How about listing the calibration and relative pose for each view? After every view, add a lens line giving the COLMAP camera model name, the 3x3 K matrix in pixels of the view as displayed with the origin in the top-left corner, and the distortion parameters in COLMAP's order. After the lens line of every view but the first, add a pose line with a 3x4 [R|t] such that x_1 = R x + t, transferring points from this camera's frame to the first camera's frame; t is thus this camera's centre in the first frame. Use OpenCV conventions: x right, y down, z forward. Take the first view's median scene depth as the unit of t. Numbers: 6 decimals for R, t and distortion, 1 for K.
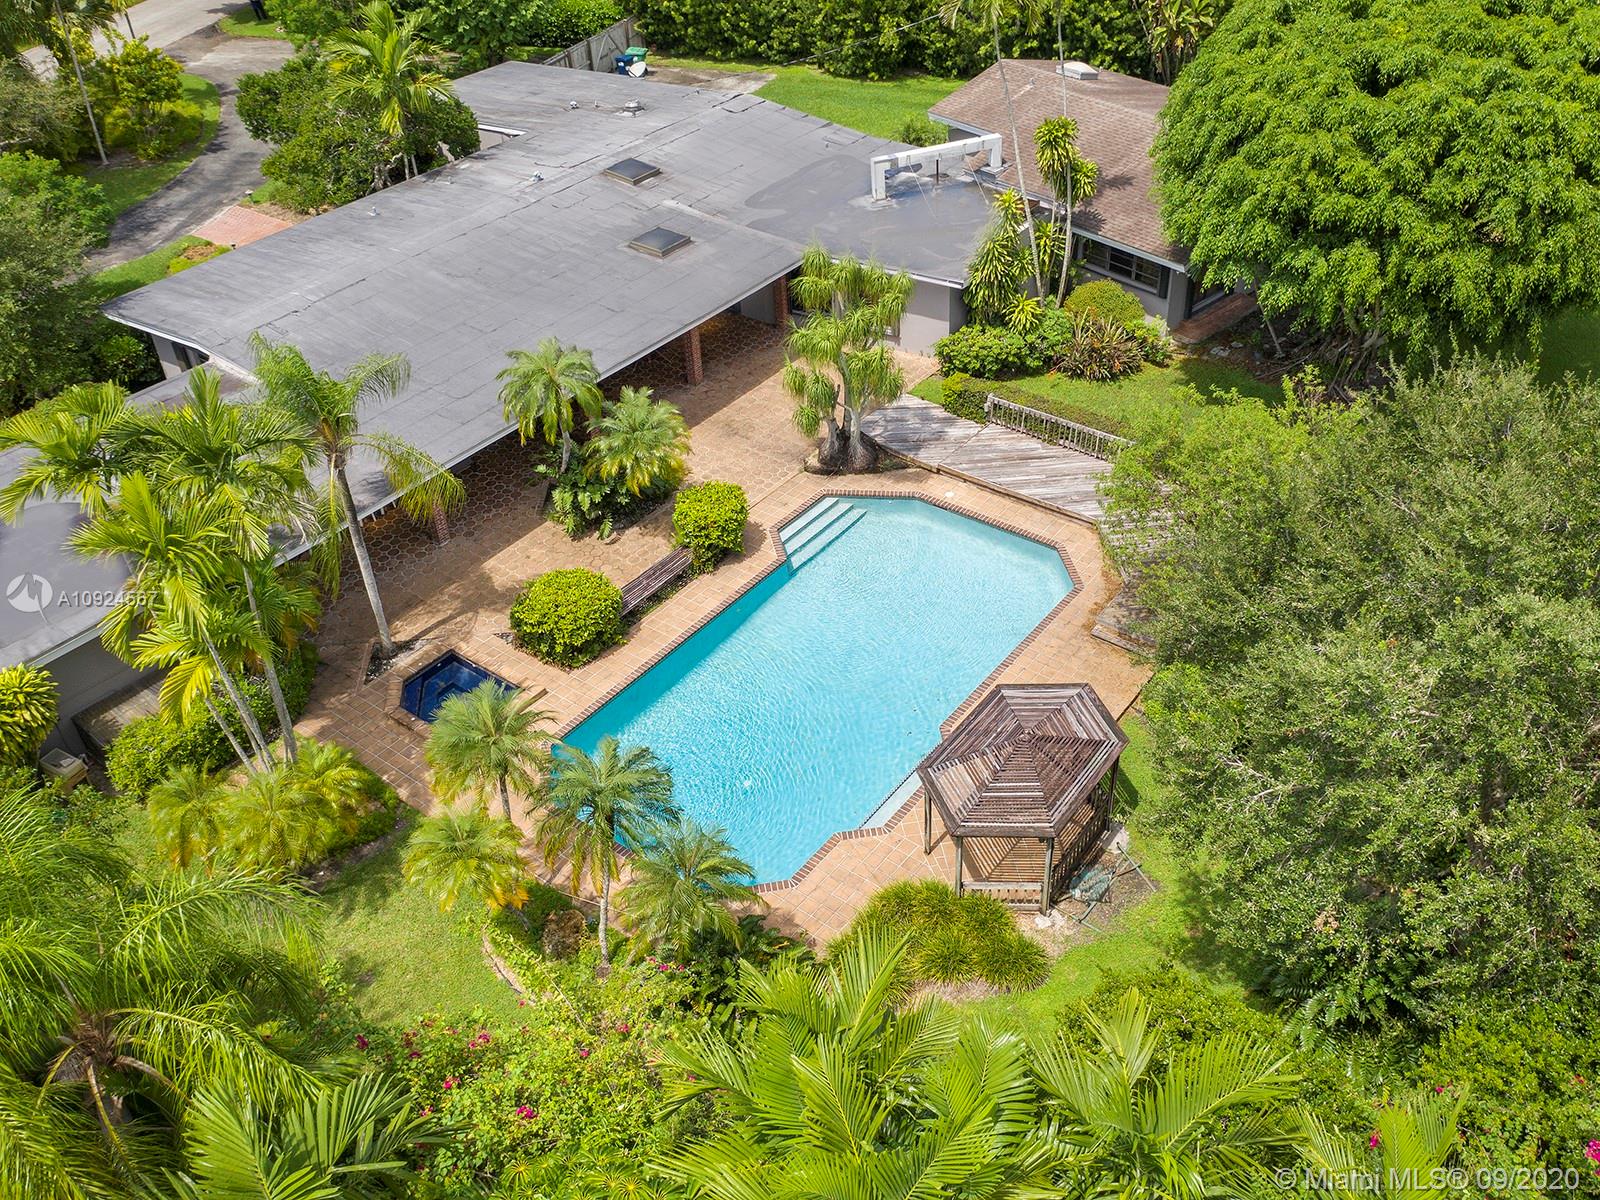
lens RADIAL K [[1165.8, 0, 802.4], [0, 1165.8, 593.7], [0, 0, 1]] dist [-0.017217, 0.003644]
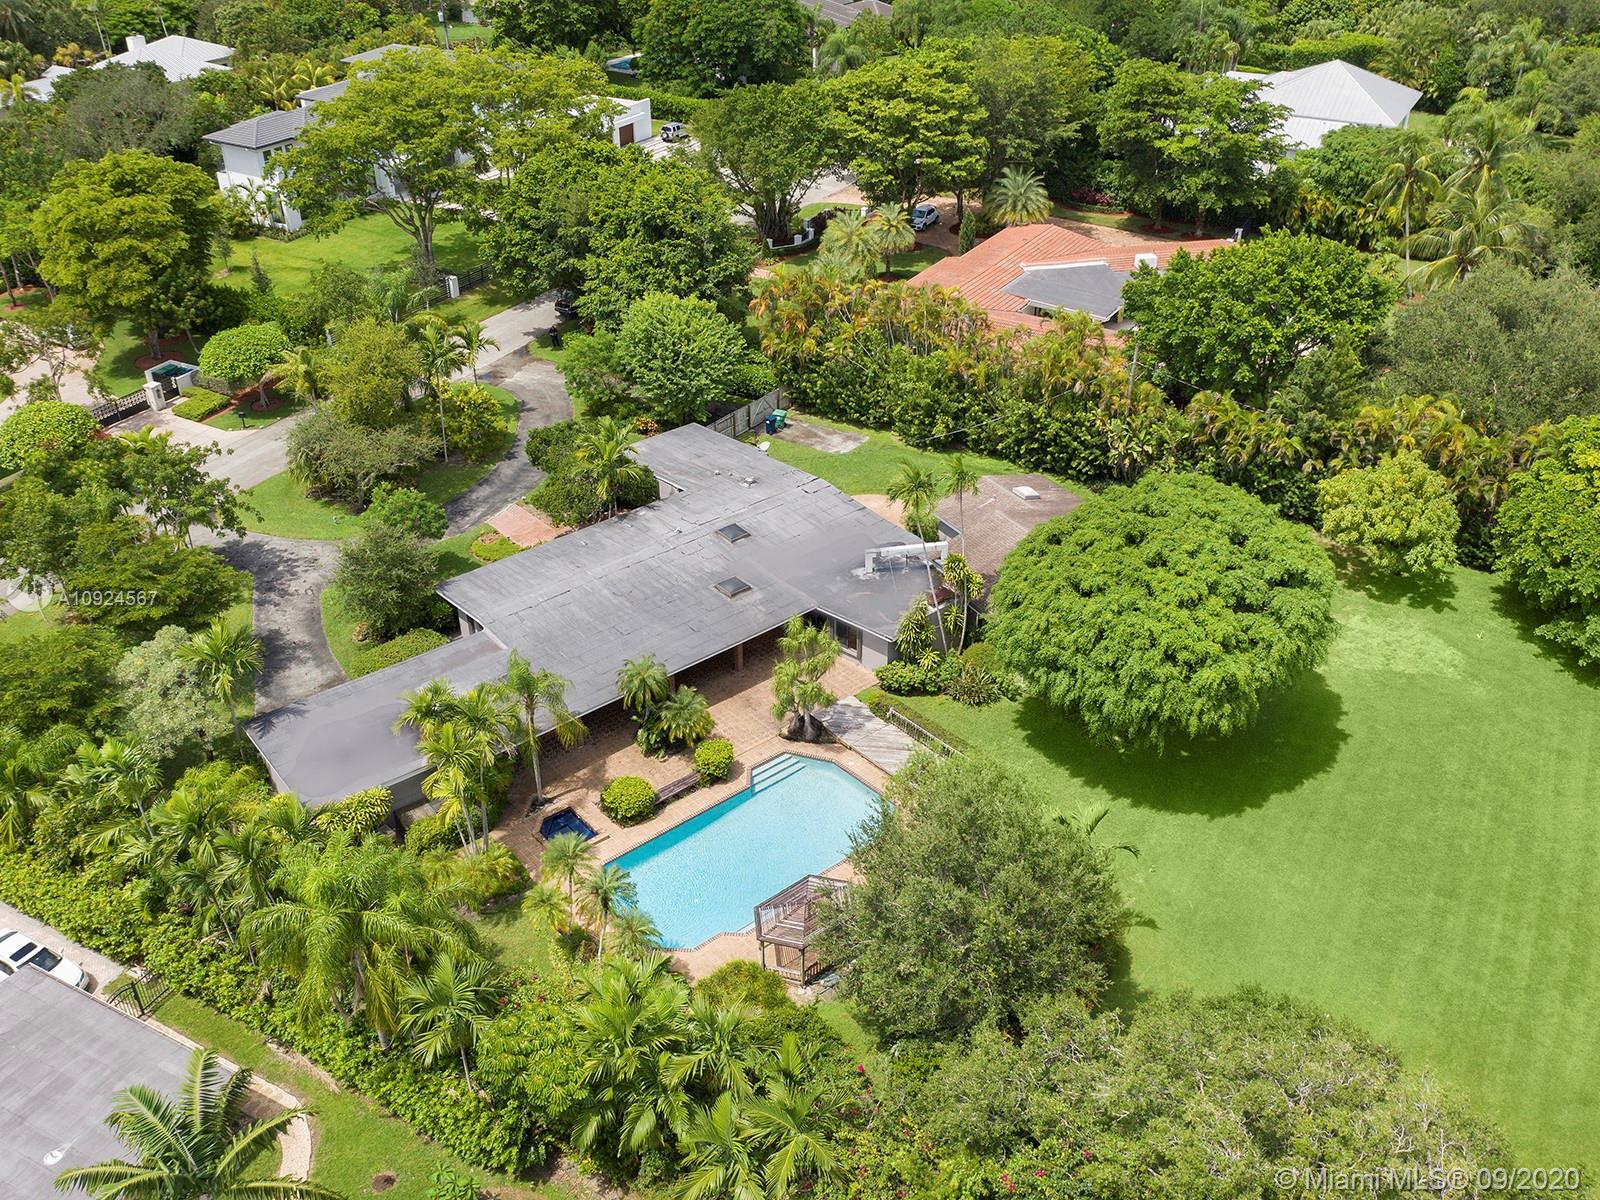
lens RADIAL K [[1165.8, 0, 795.2], [0, 1165.8, 602.7], [0, 0, 1]] dist [-0.017217, 0.003644]
pose [[0.972275, 0.137680, -0.189012, 0.362770], [-0.157443, 0.983063, -0.093801, -0.152882], [0.172896, 0.120959, 0.977484, -0.833821]]
